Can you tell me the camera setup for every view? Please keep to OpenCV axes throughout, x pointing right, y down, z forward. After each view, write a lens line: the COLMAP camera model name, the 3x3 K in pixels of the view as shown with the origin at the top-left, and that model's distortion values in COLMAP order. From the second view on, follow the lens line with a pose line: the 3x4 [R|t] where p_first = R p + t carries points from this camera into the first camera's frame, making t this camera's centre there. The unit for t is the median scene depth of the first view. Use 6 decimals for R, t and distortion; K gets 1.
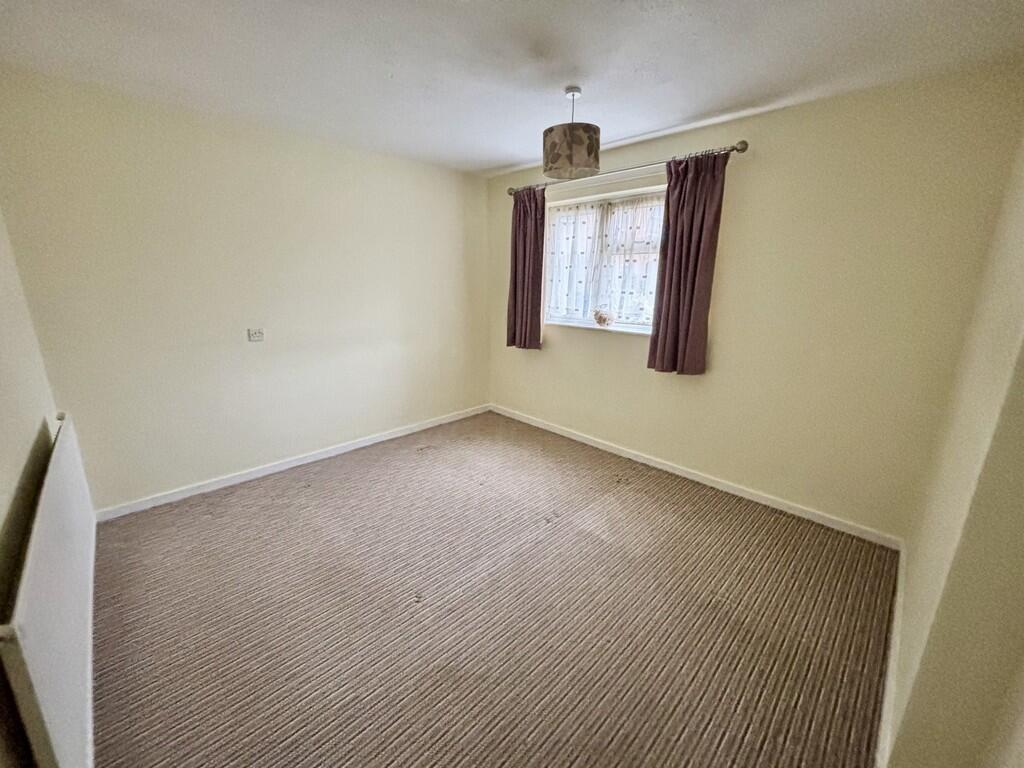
lens RADIAL K [[414.0, 0, 512.0], [0, 414.0, 384.0], [0, 0, 1]] dist [-0.000683, -0.000042]
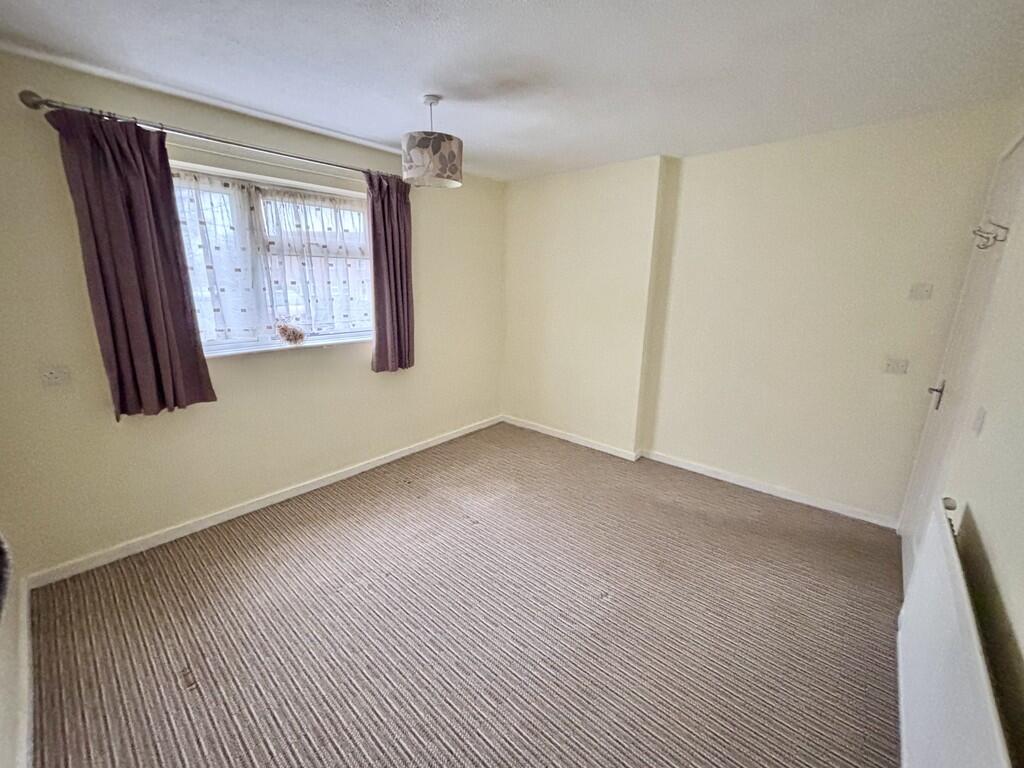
lens RADIAL K [[414.0, 0, 512.0], [0, 414.0, 384.0], [0, 0, 1]] dist [-0.000683, -0.000042]
pose [[-0.074543, -0.254280, 0.964254, -0.635969], [0.236059, 0.934962, 0.264805, -0.187653], [-0.968875, 0.247360, -0.009670, 0.640253]]
